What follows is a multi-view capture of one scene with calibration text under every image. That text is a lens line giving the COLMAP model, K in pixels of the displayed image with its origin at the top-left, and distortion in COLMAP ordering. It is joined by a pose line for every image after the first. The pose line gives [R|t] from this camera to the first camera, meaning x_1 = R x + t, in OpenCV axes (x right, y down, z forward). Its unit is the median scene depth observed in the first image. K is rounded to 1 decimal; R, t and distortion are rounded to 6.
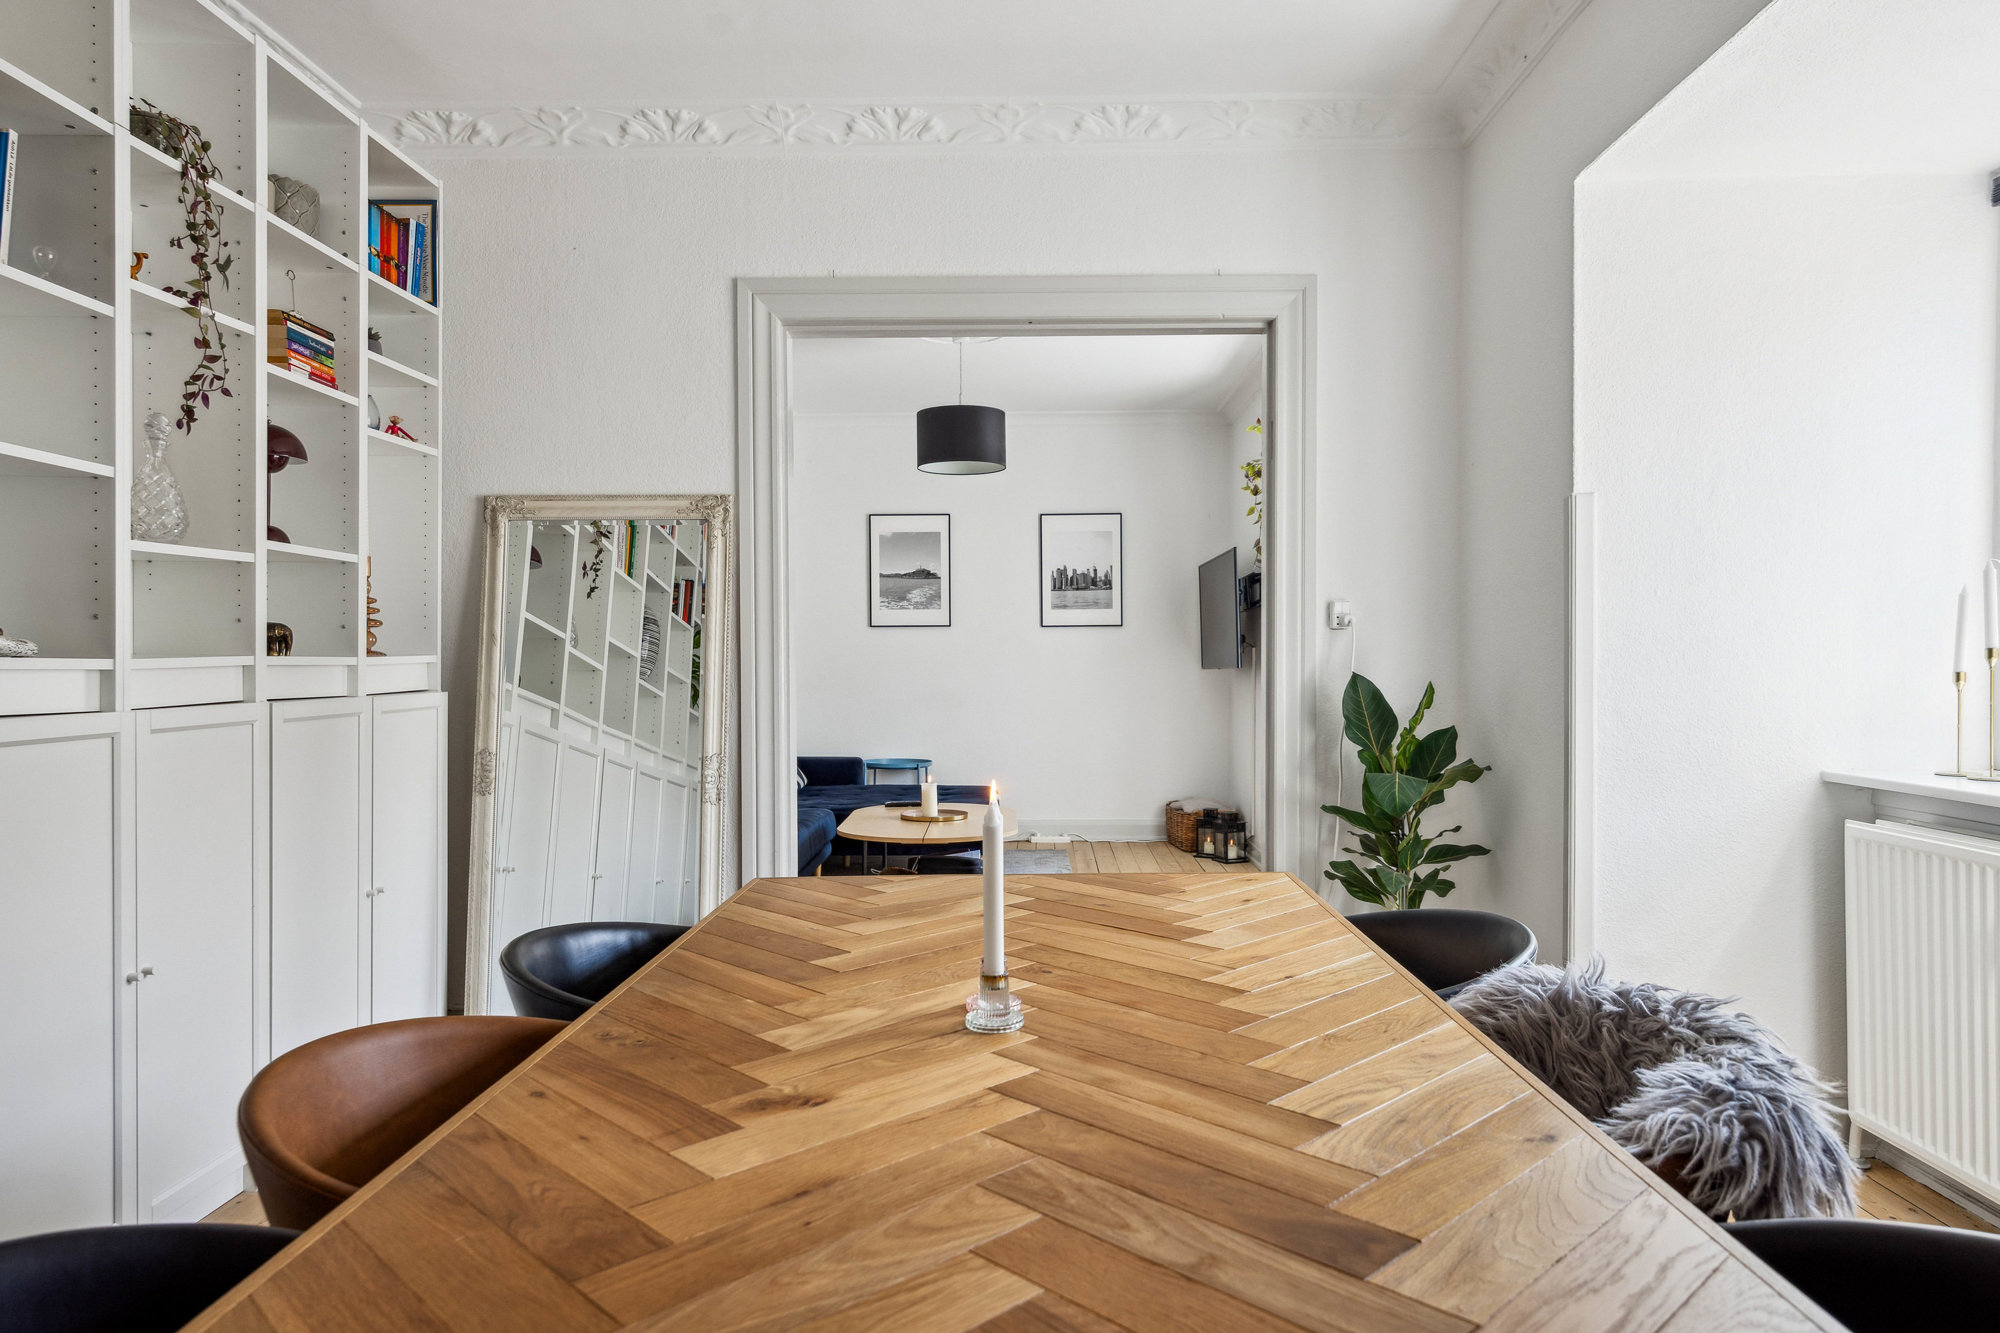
lens RADIAL K [[1225.4, 0, 1000.0], [0, 1225.4, 666.5], [0, 0, 1]] dist [0.018451, 0.000827]
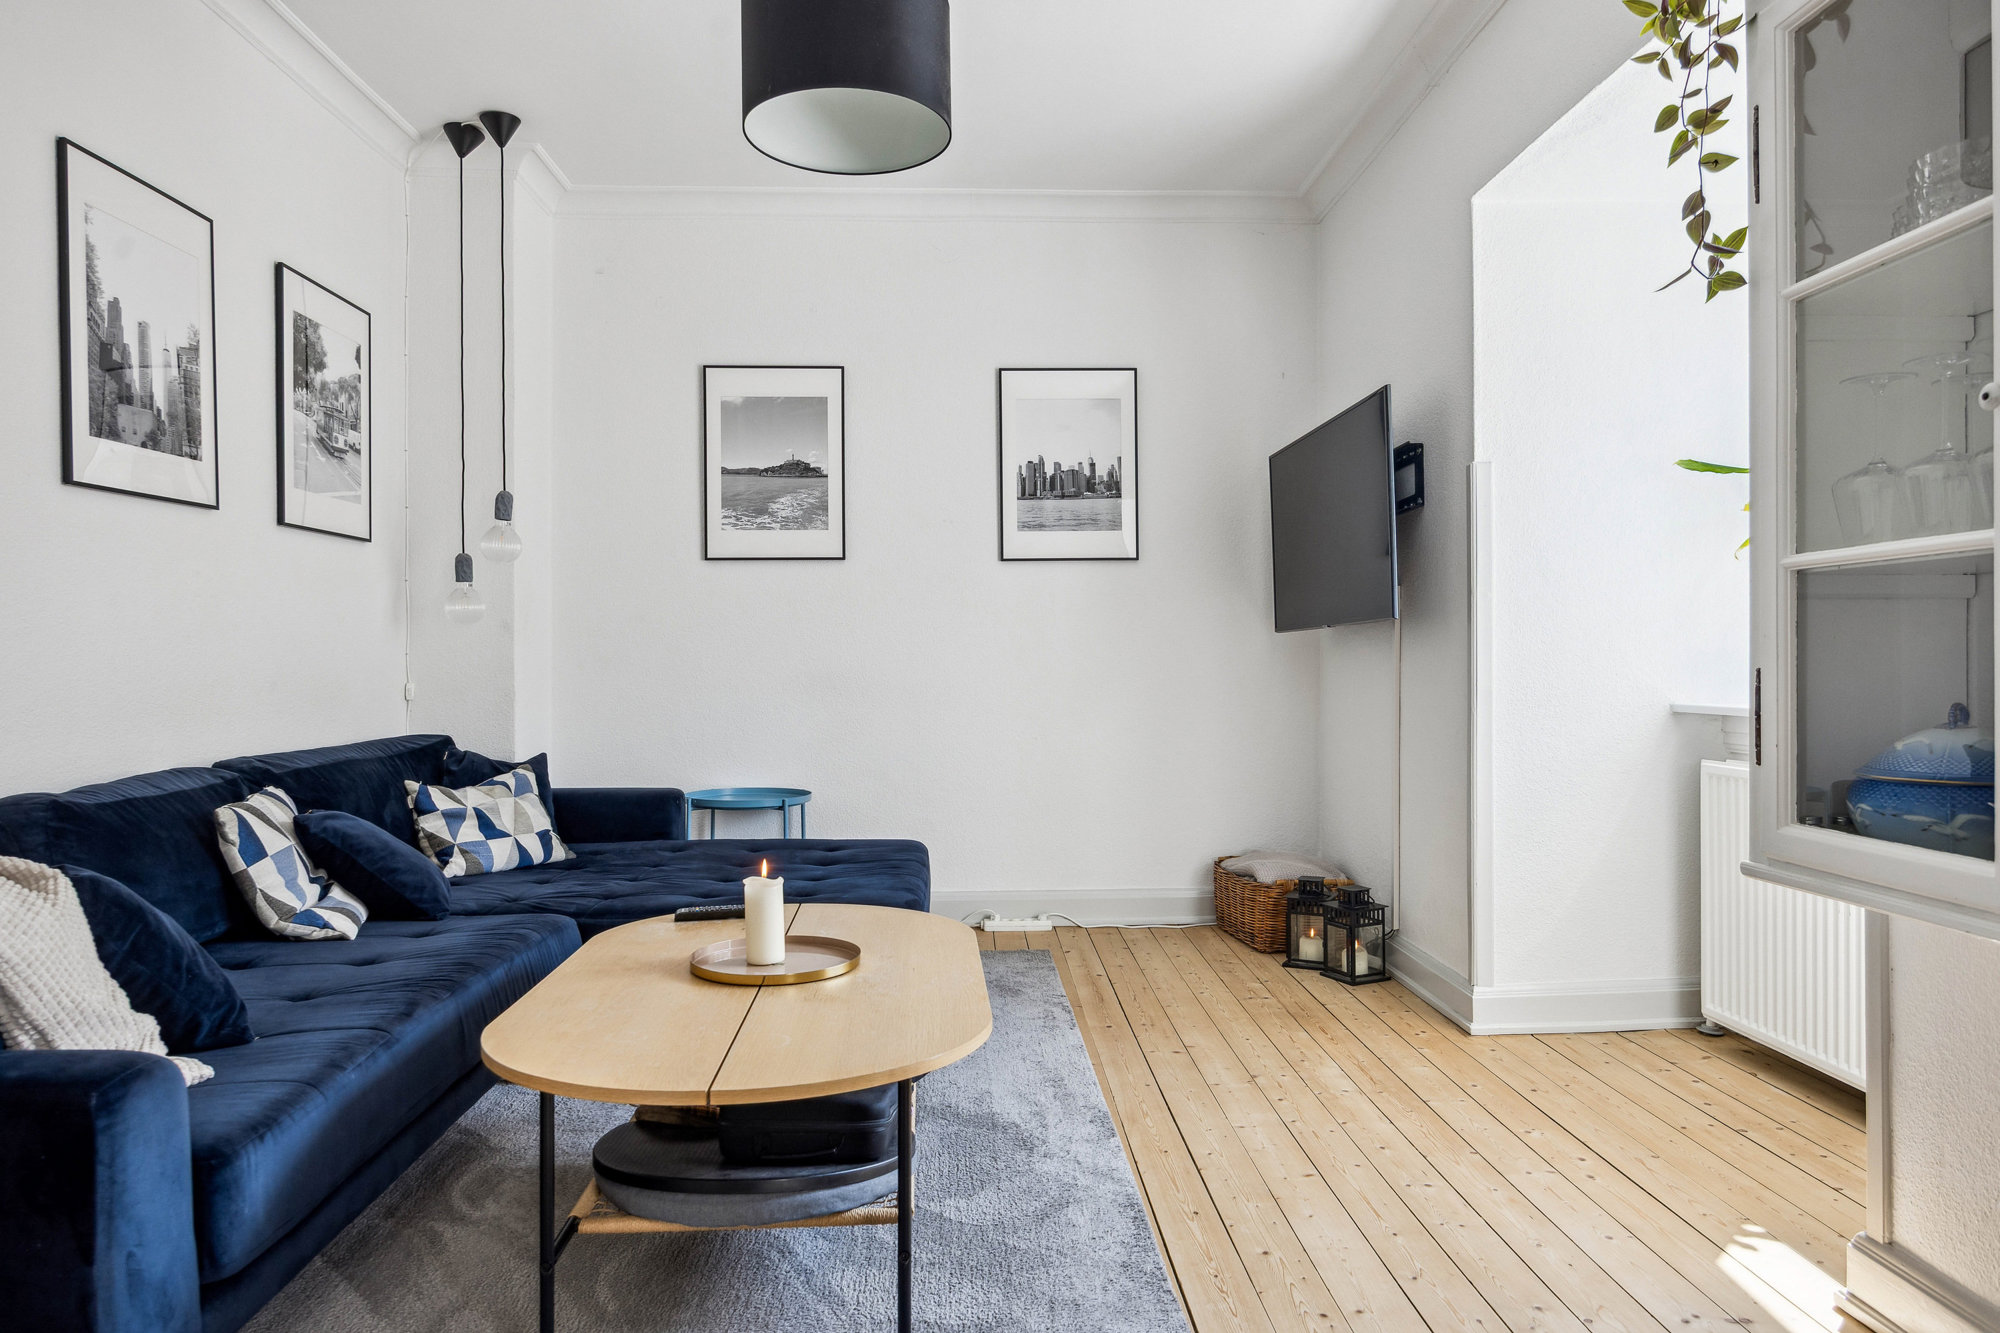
lens RADIAL K [[1225.4, 0, 1000.0], [0, 1225.4, 666.5], [0, 0, 1]] dist [0.018451, 0.000827]
pose [[0.997954, -0.001271, 0.063921, -0.004200], [0.001272, 0.999999, 0.000015, 0.018197], [-0.063921, 0.000067, 0.997955, 0.416040]]
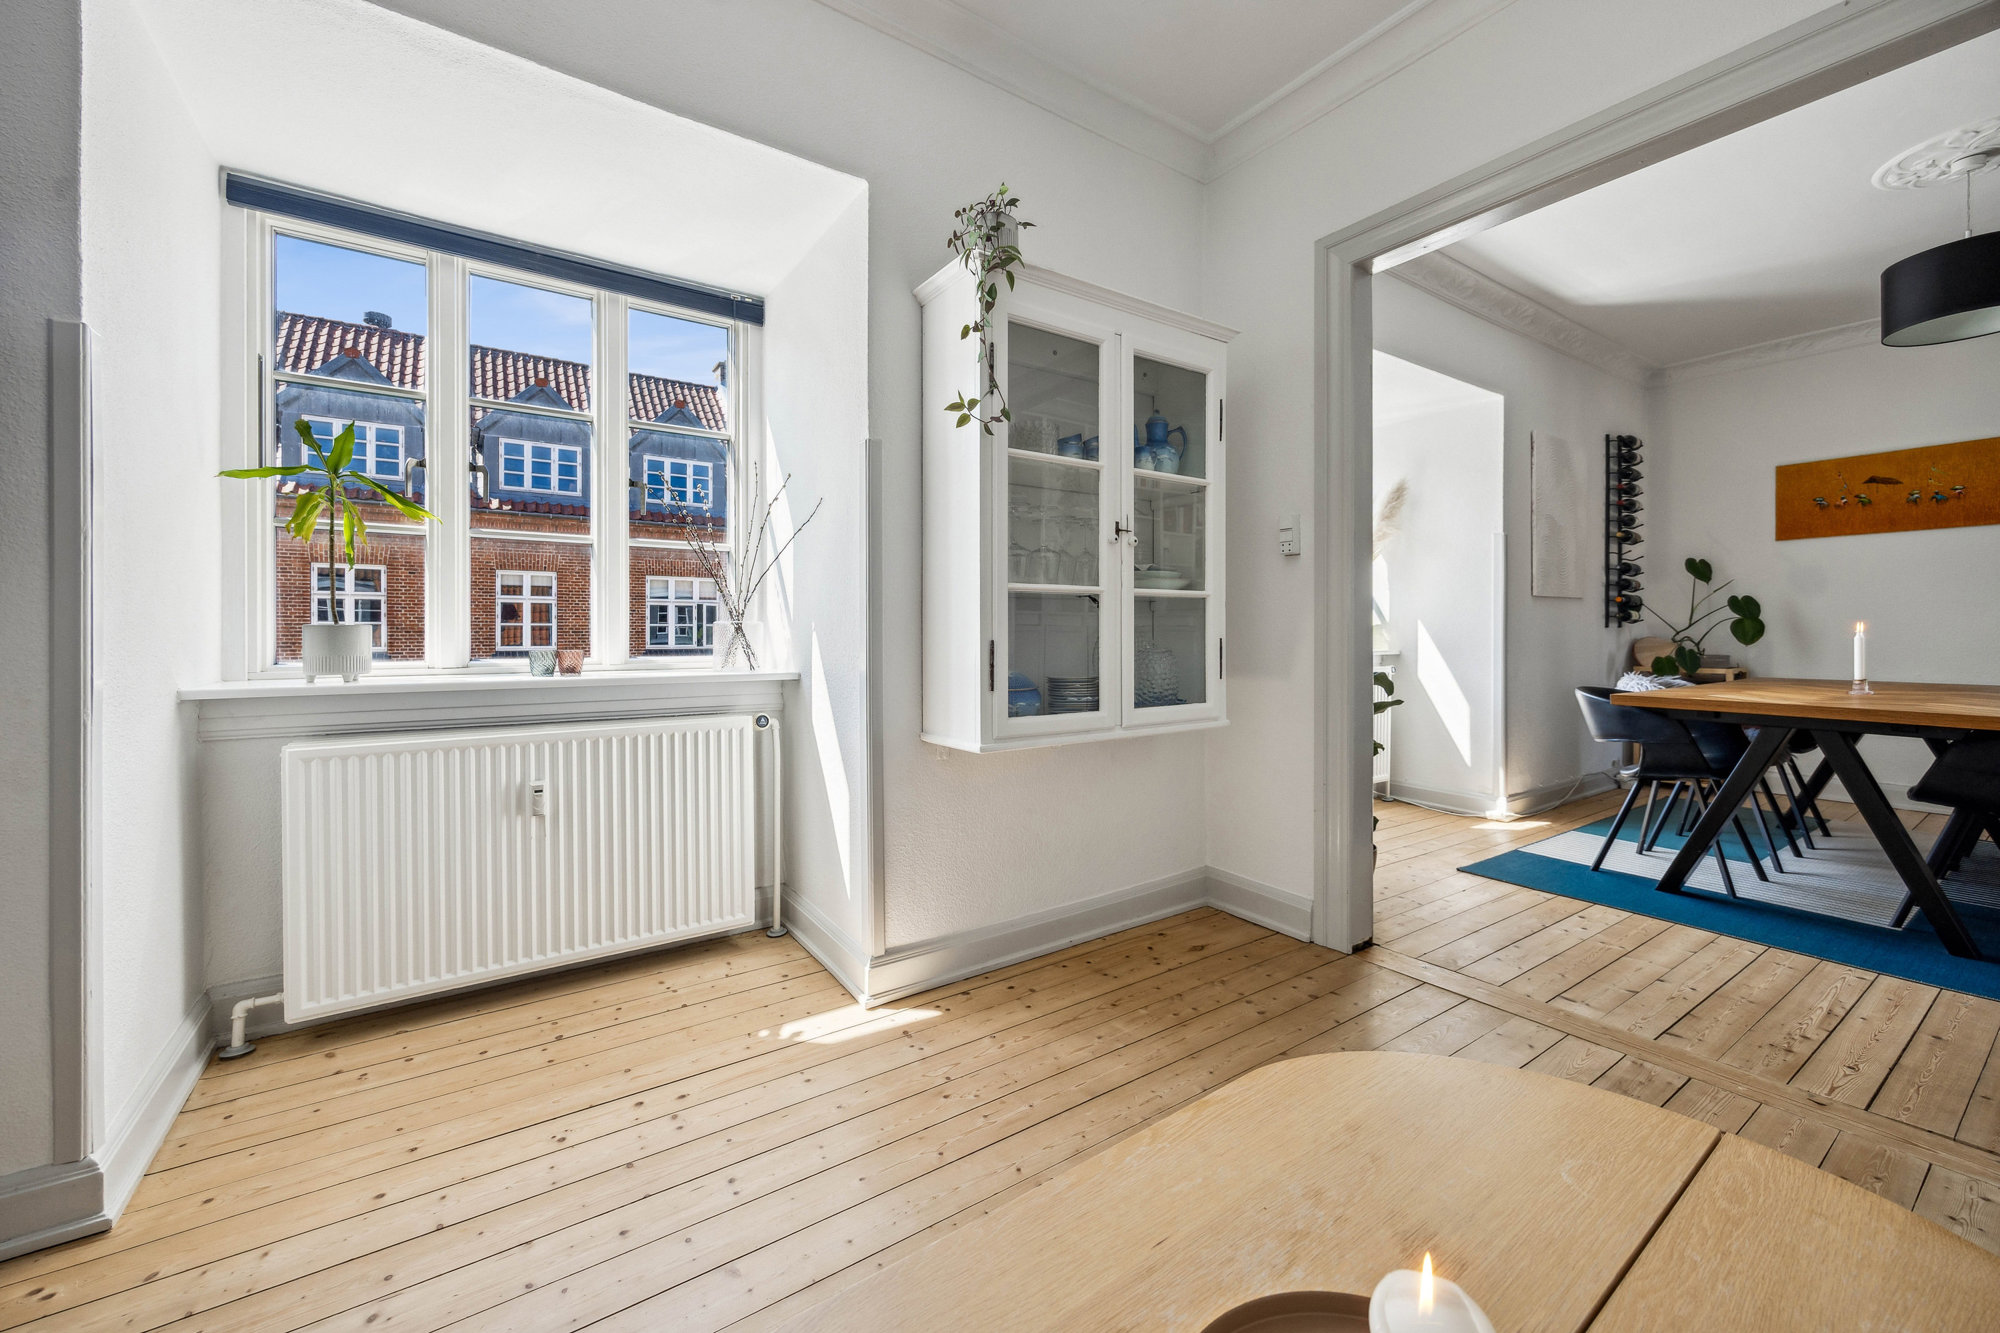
lens RADIAL K [[790.4, 0, 990.1], [0, 790.4, 625.8], [0, 0, 1]] dist [0.001057, 0.000300]
pose [[-0.581368, 0.014281, 0.813515, -0.071756], [0.009778, 0.999896, -0.010565, 0.016680], [-0.813582, 0.001812, -0.581448, 0.782222]]
